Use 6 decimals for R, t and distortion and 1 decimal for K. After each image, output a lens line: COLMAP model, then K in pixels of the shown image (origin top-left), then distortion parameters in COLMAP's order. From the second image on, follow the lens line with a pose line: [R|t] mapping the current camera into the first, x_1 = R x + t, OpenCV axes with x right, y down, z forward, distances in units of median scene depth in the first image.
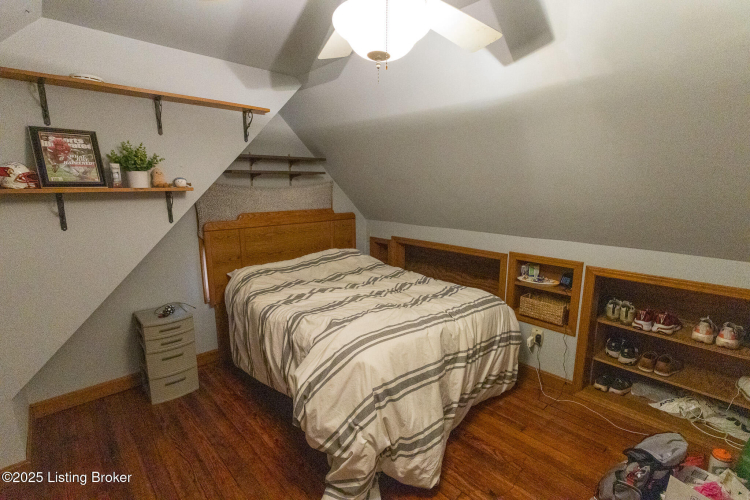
lens RADIAL K [[355.6, 0, 372.8], [0, 355.6, 251.7], [0, 0, 1]] dist [0.001390, 0.001960]
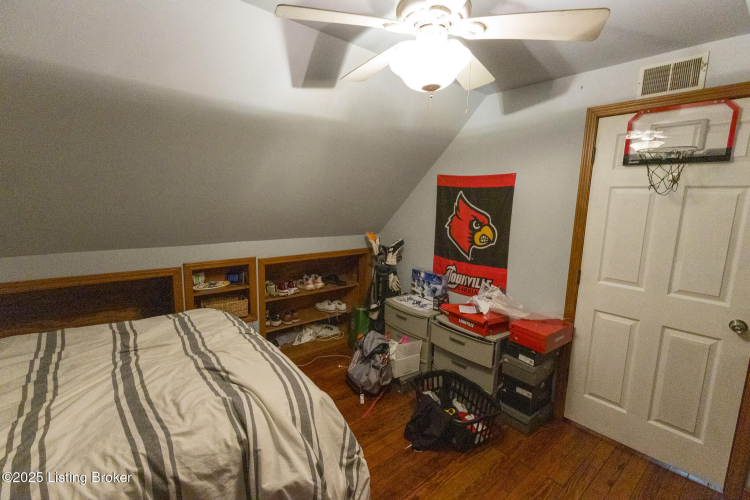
lens RADIAL K [[355.6, 0, 372.8], [0, 355.6, 251.7], [0, 0, 1]] dist [0.001390, 0.001960]
pose [[0.018195, -0.148230, 0.988786, -0.589288], [0.164092, 0.975982, 0.143291, -0.094960], [-0.986277, 0.159645, 0.042081, 0.566336]]
